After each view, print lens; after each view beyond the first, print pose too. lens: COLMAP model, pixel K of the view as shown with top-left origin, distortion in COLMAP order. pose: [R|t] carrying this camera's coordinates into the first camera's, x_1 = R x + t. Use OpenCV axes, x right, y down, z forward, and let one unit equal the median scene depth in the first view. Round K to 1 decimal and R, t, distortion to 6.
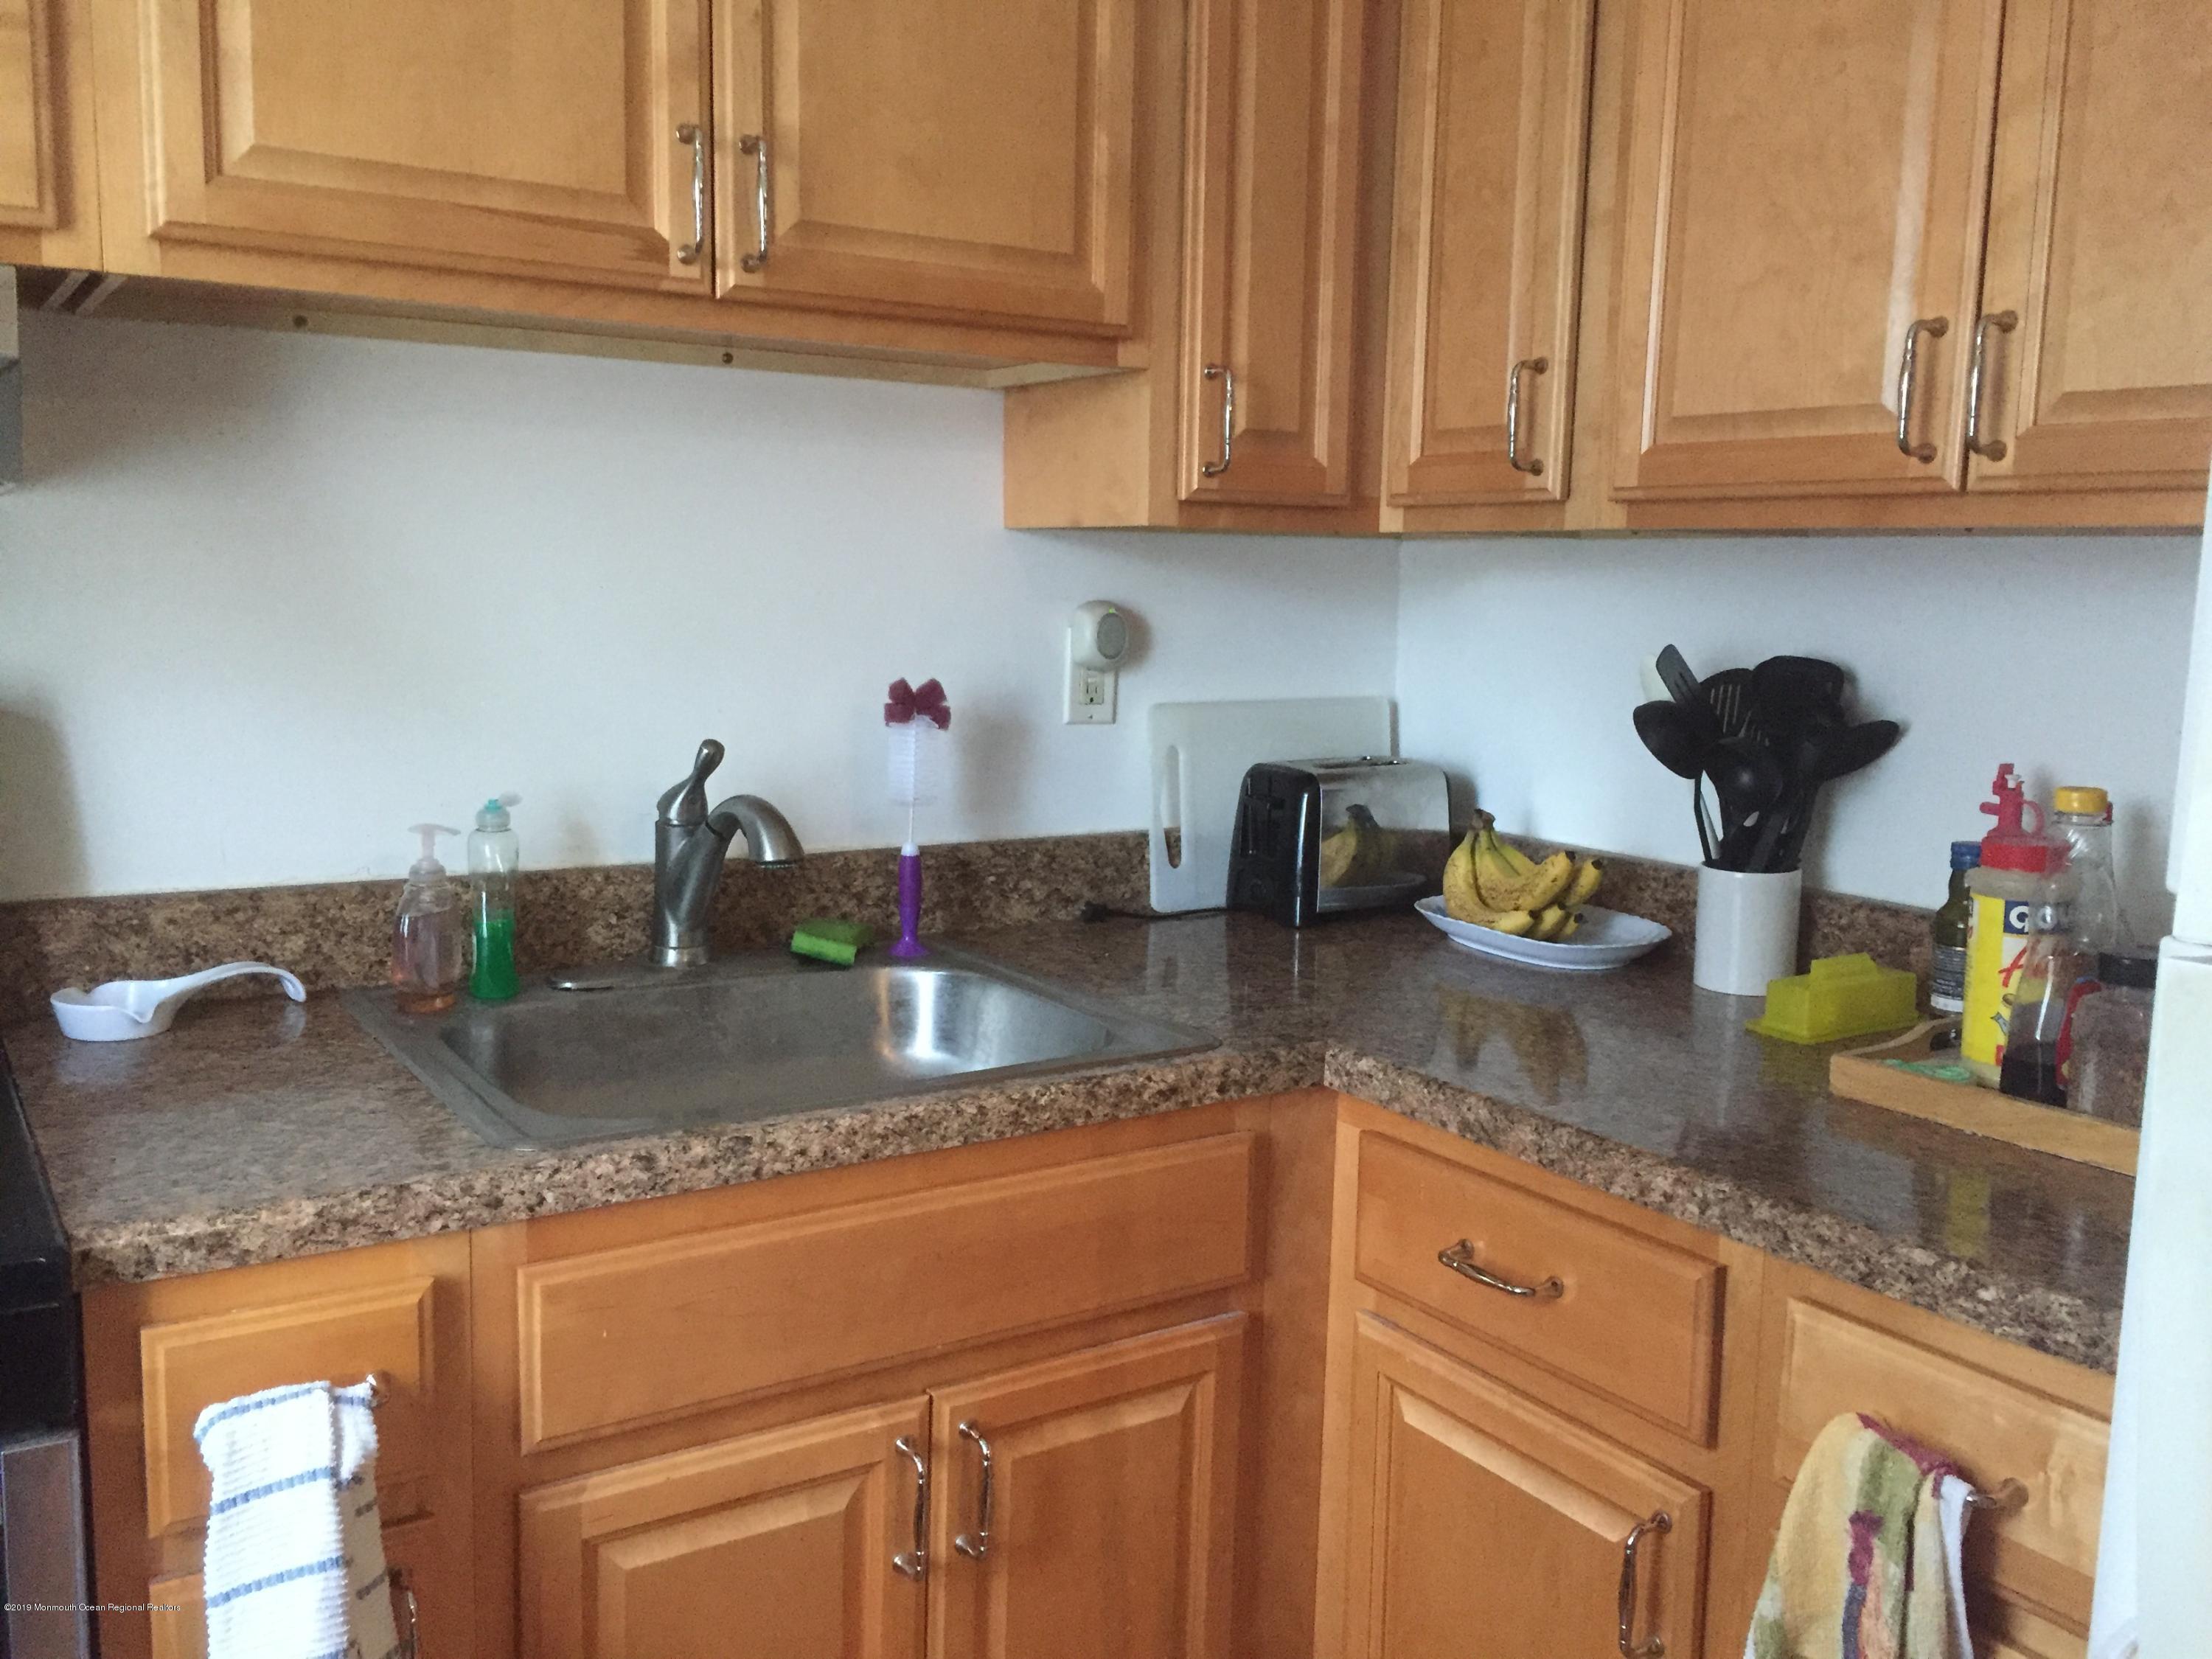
lens RADIAL K [[1902.0, 0, 1119.6], [0, 1902.0, 826.9], [0, 0, 1]] dist [0.073192, -0.086937]
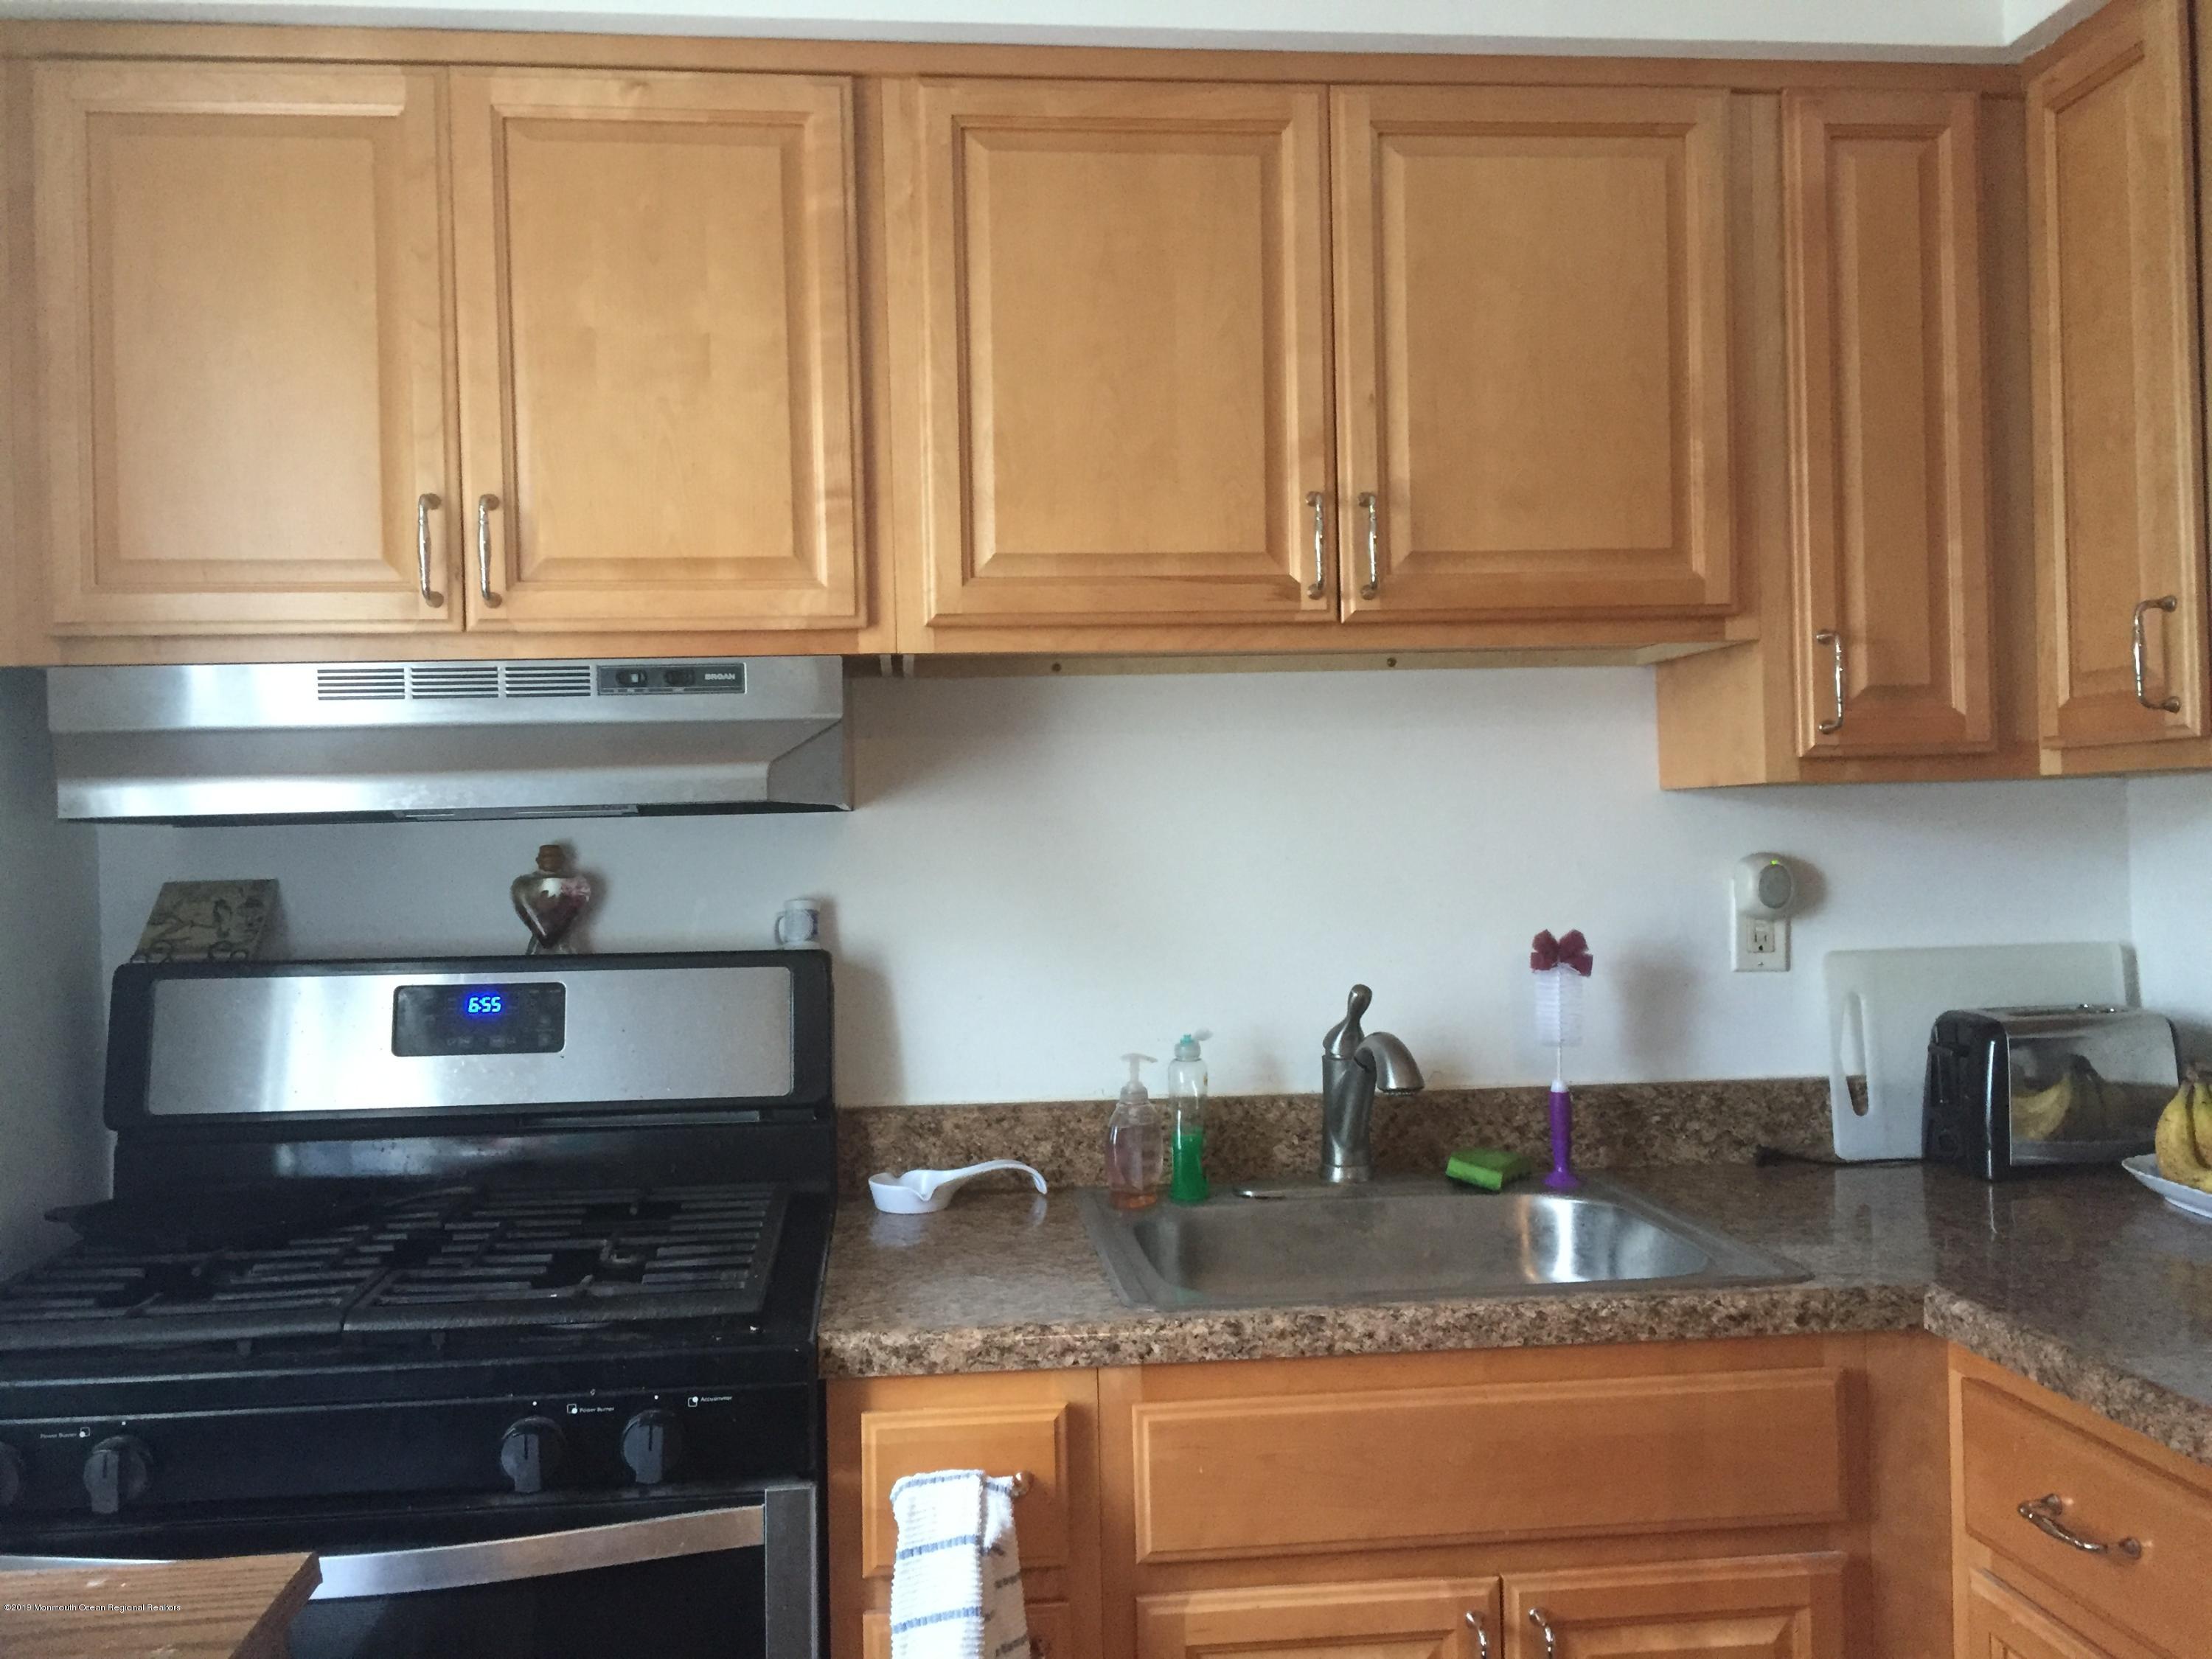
lens RADIAL K [[1902.0, 0, 1116.5], [0, 1902.0, 831.1], [0, 0, 1]] dist [0.073192, -0.086937]
pose [[0.891974, -0.041093, -0.450216, 0.203588], [-0.019464, 0.991446, -0.129056, 0.016089], [0.451668, 0.123877, 0.883544, -0.123519]]
